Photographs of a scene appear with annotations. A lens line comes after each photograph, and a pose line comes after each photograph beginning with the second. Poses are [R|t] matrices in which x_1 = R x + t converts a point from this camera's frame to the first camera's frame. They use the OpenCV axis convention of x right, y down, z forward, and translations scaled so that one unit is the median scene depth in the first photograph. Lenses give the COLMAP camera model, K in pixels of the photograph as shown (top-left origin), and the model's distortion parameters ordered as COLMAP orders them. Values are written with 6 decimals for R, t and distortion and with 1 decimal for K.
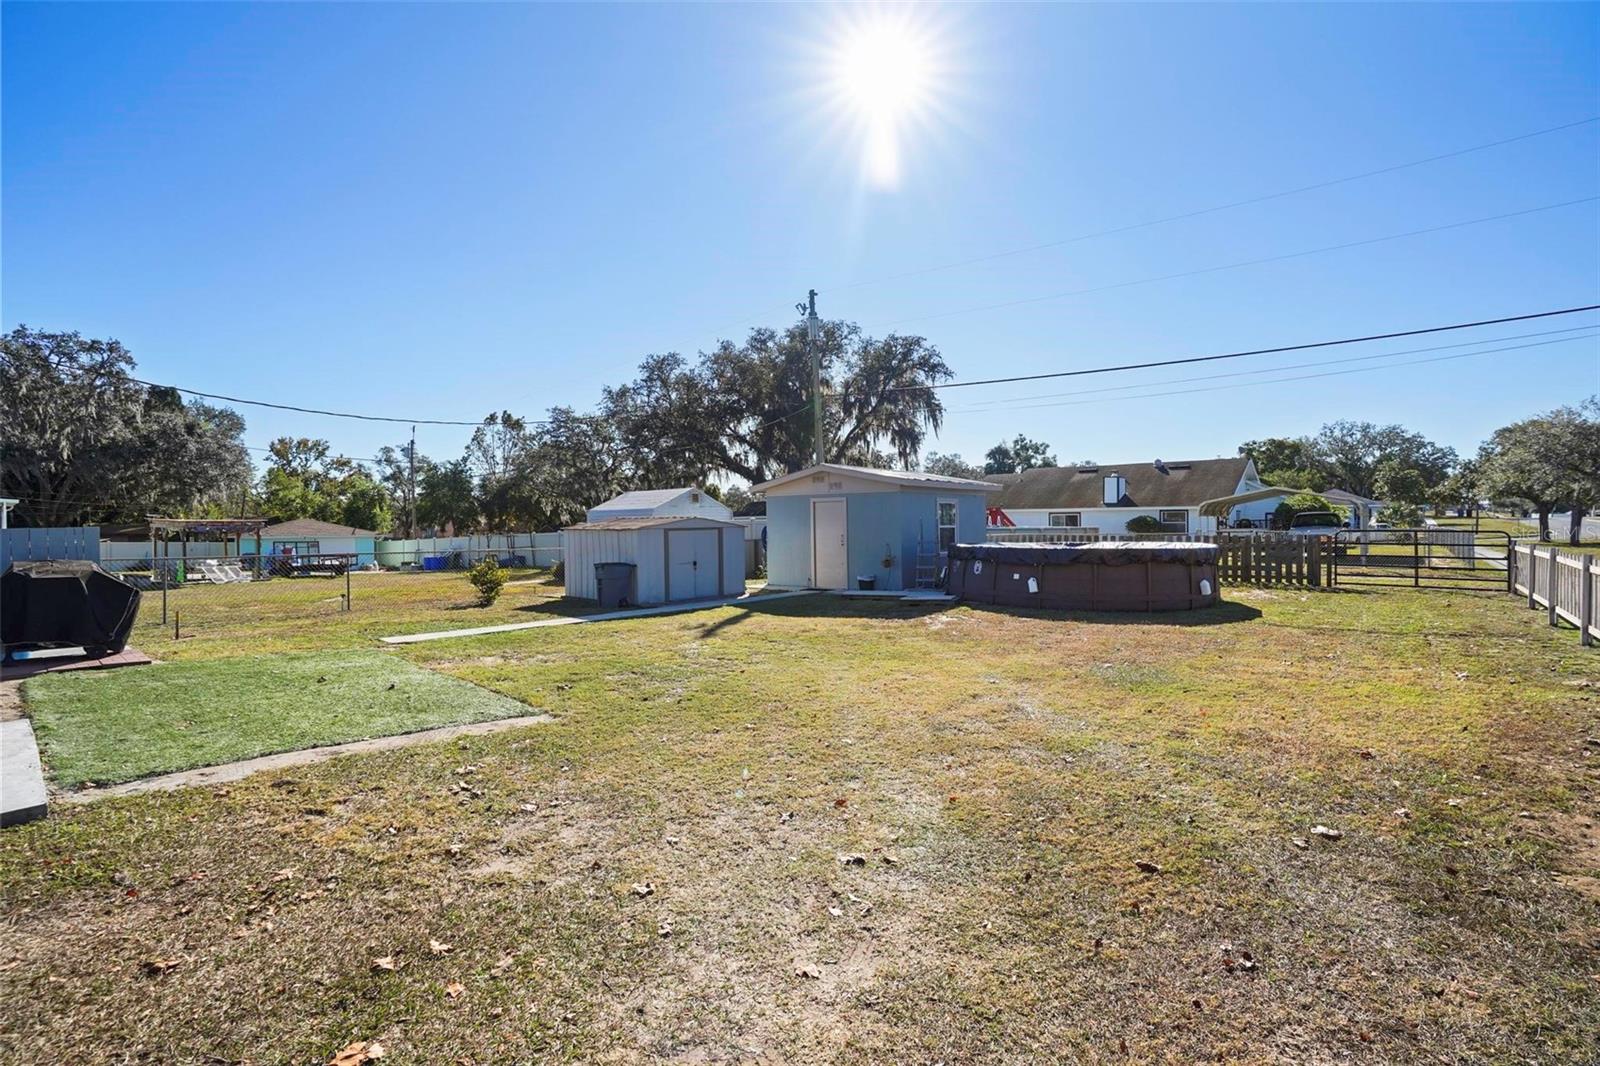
lens RADIAL K [[746.7, 0, 805.0], [0, 746.7, 532.6], [0, 0, 1]] dist [-0.059088, 0.018917]
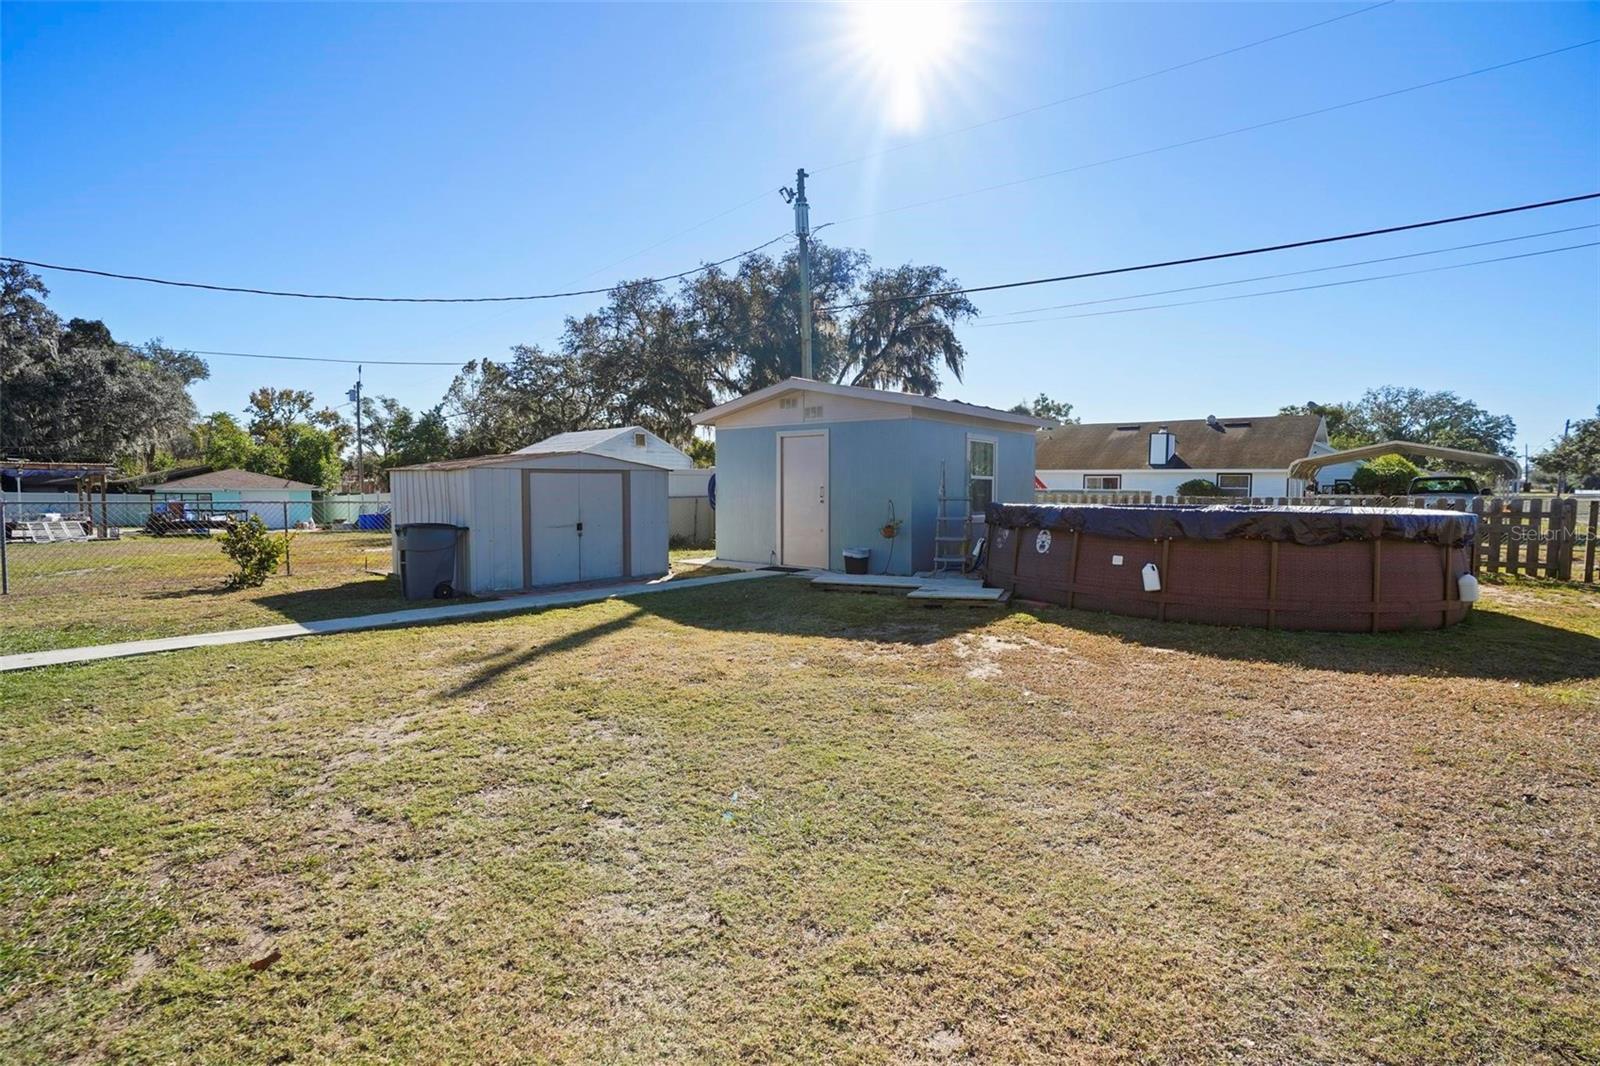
lens RADIAL K [[746.7, 0, 814.2], [0, 746.7, 537.2], [0, 0, 1]] dist [-0.059088, 0.018917]
pose [[0.999859, 0.016707, -0.001421, 0.018064], [-0.016607, 0.998419, 0.053696, 0.004951], [0.002316, -0.053665, 0.998556, 0.138721]]
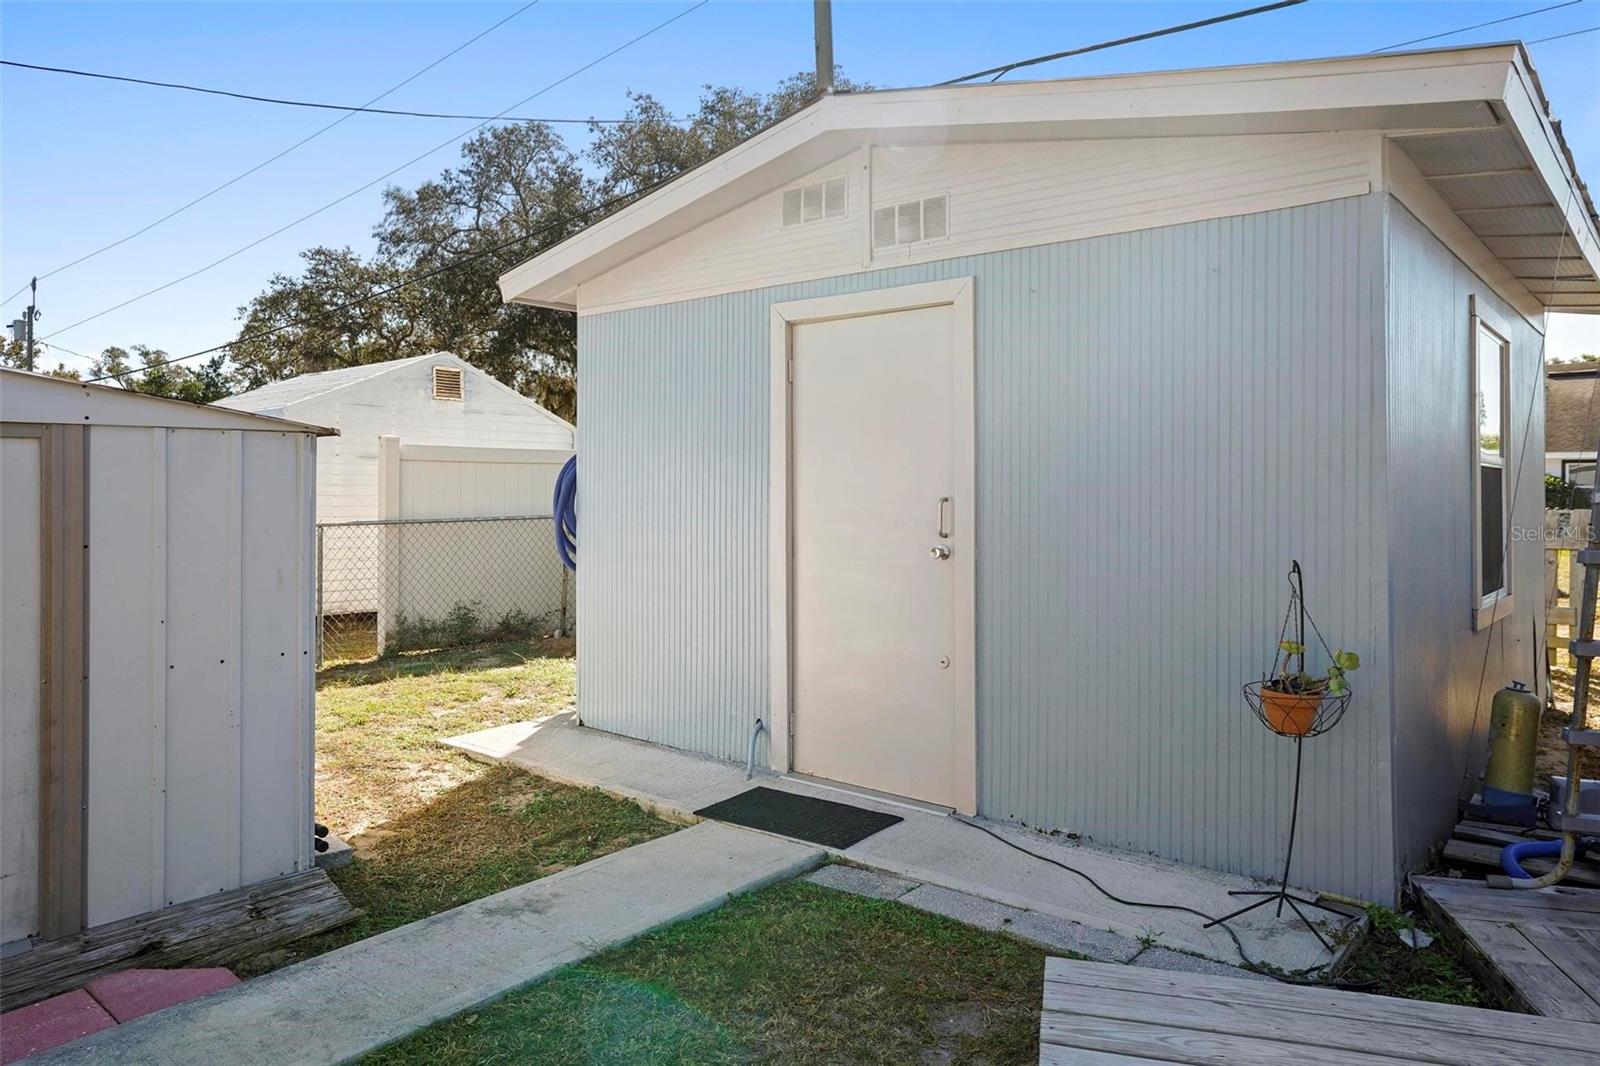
lens RADIAL K [[1079.2, 0, 794.2], [0, 1079.2, 526.4], [0, 0, 1]] dist [0.003013, 0.000085]
pose [[0.999560, 0.022716, -0.019074, 0.008179], [-0.022392, 0.999604, 0.017066, 0.002574], [0.019455, -0.016631, 0.999672, 0.301840]]
